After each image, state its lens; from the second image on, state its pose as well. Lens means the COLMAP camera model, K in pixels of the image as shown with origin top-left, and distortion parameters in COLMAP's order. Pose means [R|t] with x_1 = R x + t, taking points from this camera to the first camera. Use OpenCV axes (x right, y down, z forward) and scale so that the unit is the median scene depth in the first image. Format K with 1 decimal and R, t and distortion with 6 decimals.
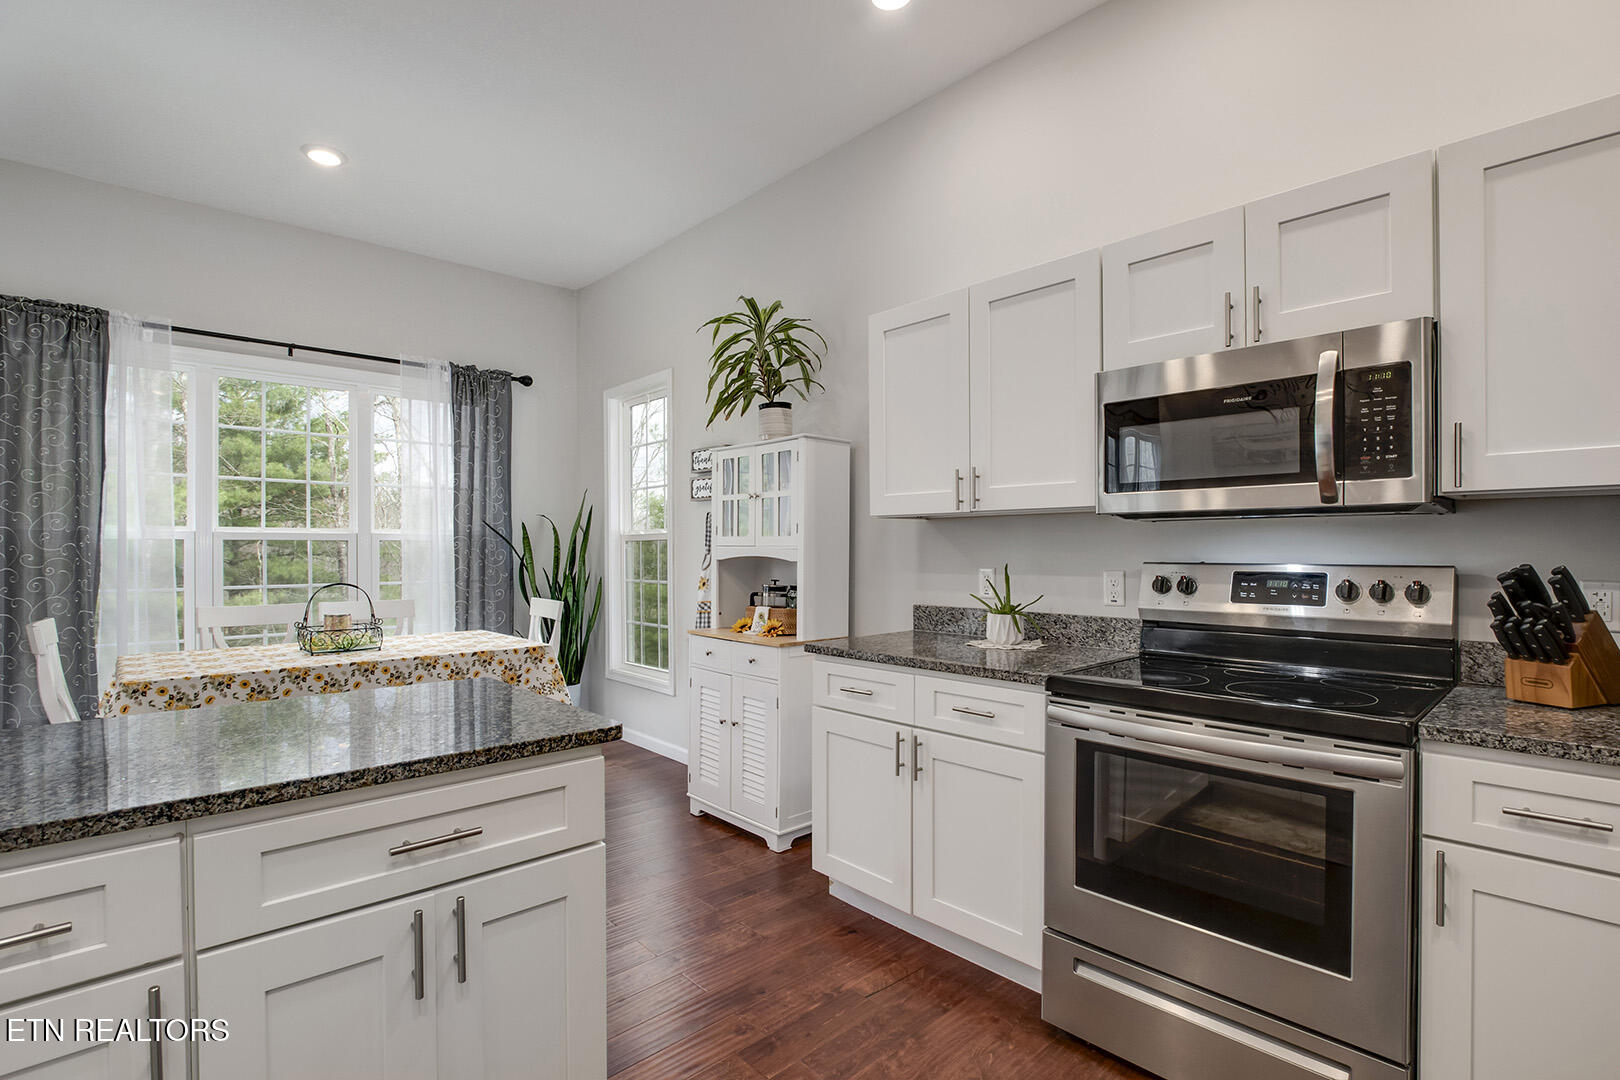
lens RADIAL K [[756.8, 0, 812.5], [0, 756.8, 552.4], [0, 0, 1]] dist [-0.028449, 0.005721]
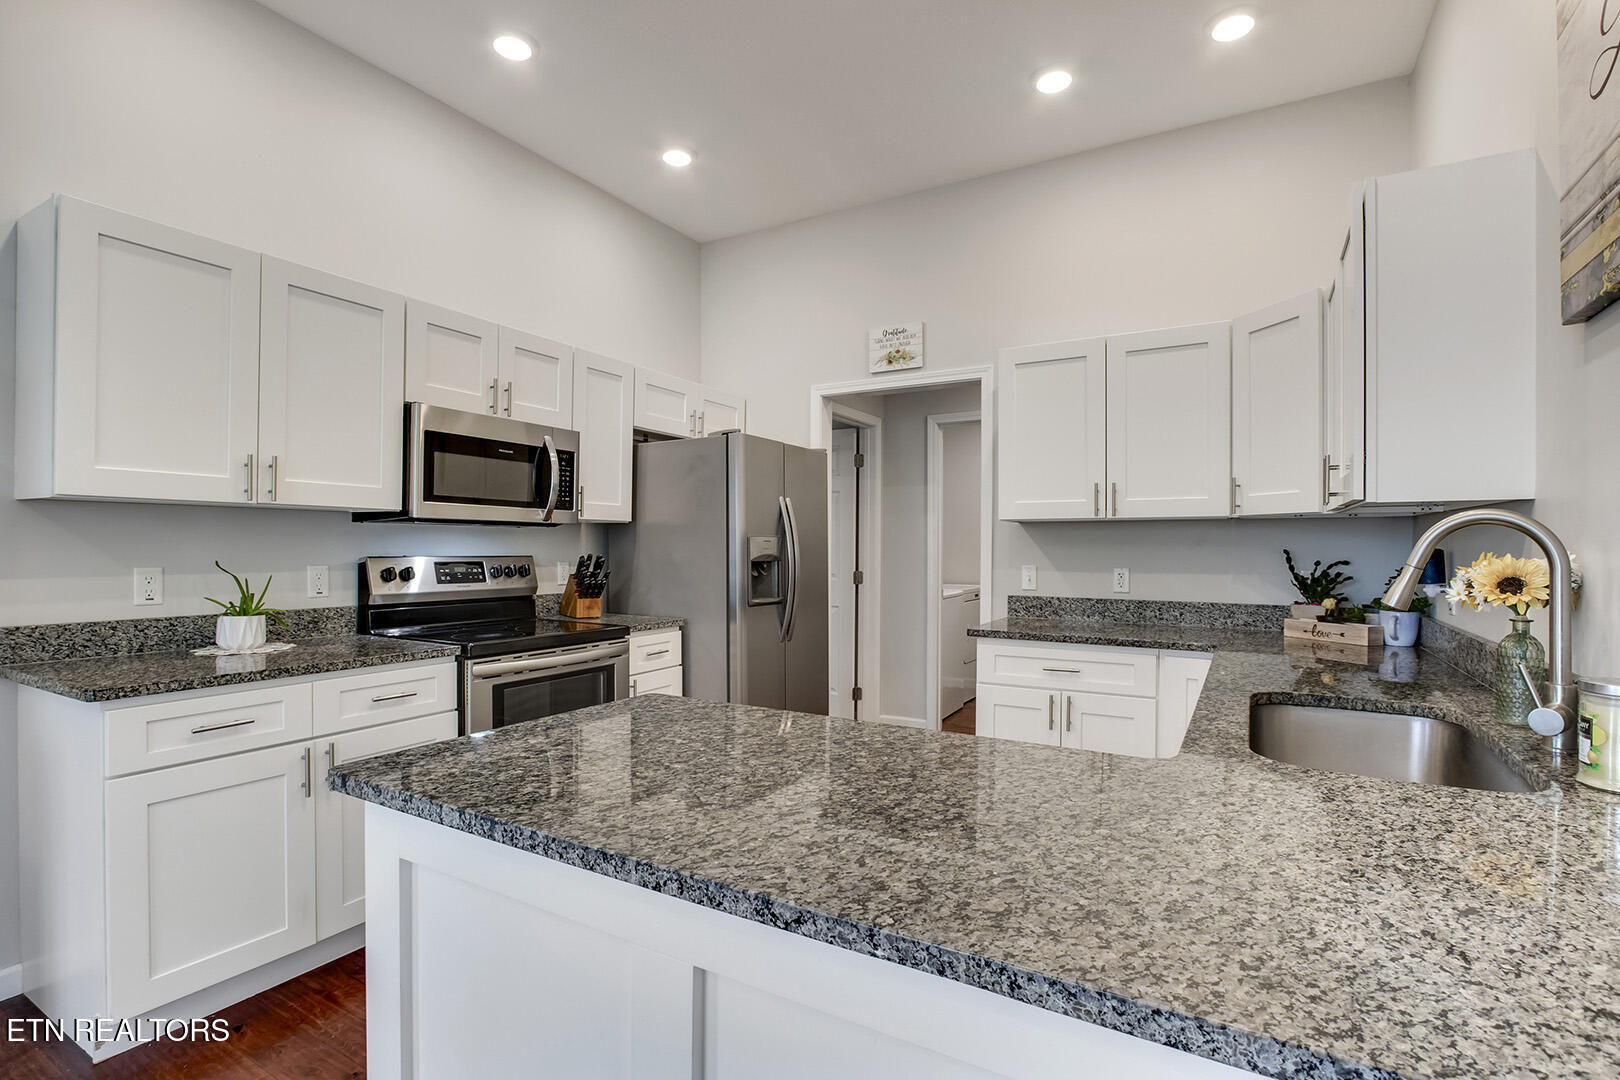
lens RADIAL K [[761.4, 0, 814.4], [0, 761.4, 551.1], [0, 0, 1]] dist [-0.023853, 0.002032]
pose [[-0.294452, -0.004740, 0.955654, -0.943414], [-0.002409, 0.999988, 0.004218, -0.002539], [-0.955663, -0.001060, -0.294460, 0.704120]]
